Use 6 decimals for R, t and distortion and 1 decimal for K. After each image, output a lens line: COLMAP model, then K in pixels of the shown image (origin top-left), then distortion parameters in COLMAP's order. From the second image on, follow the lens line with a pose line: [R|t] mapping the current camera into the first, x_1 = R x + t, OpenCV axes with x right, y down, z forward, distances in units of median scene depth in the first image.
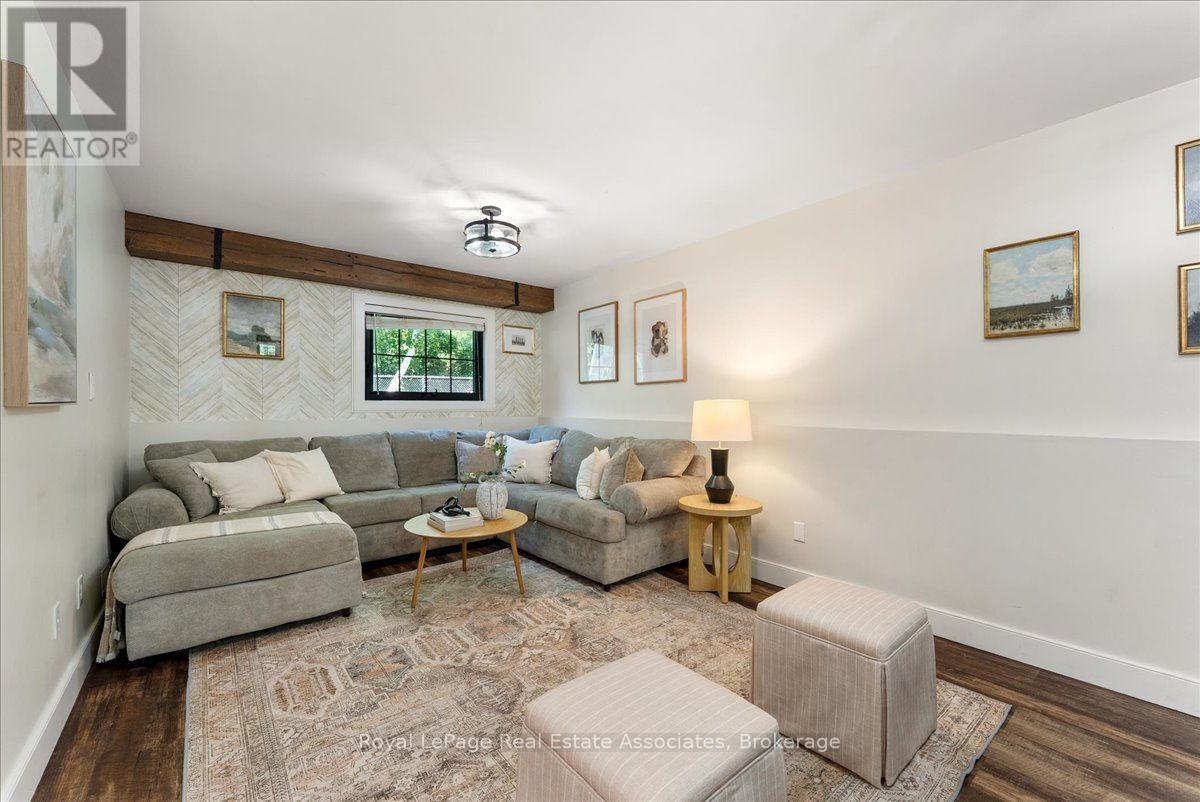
lens RADIAL K [[486.4, 0, 606.7], [0, 486.4, 401.3], [0, 0, 1]] dist [-0.002302, -0.000071]
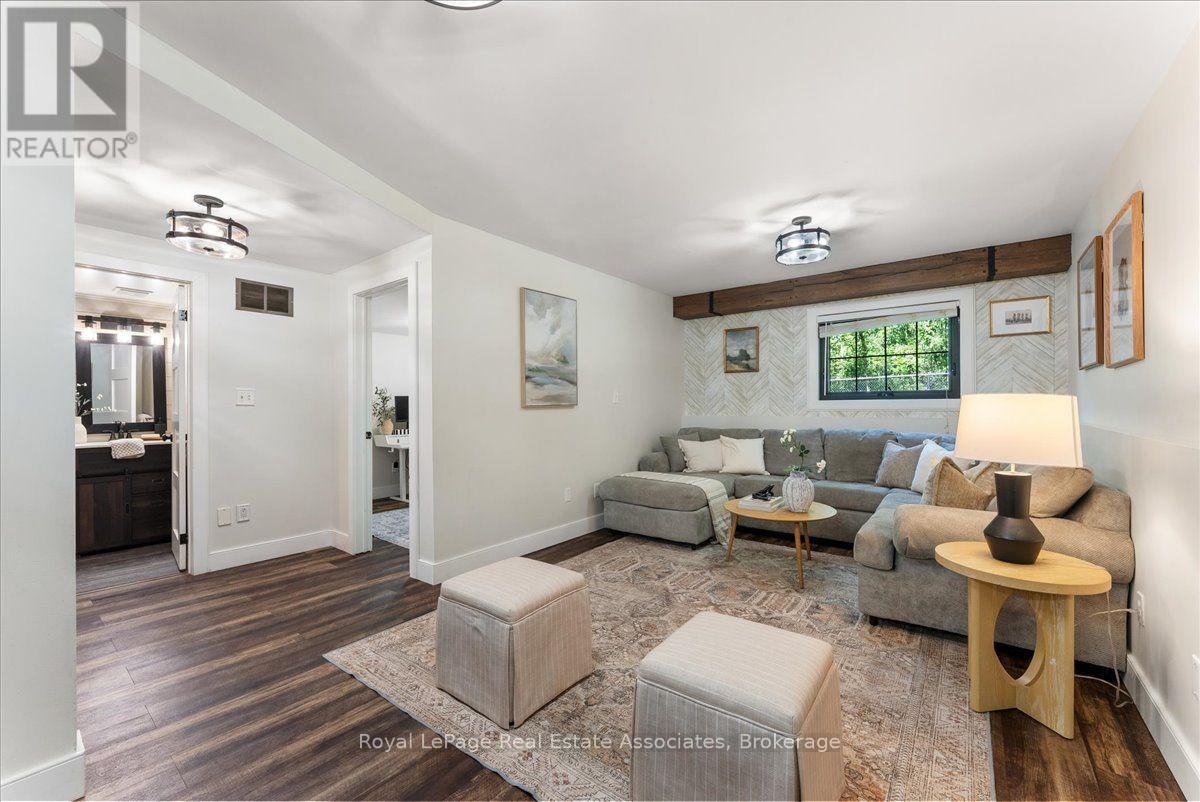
lens RADIAL K [[484.5, 0, 600.0], [0, 484.5, 401.0], [0, 0, 1]] dist [0.005203, -0.000014]
pose [[0.221907, -0.010724, -0.975009, 0.686184], [0.014013, 0.999871, -0.007808, 0.001221], [0.974967, -0.011930, 0.222029, 0.335377]]
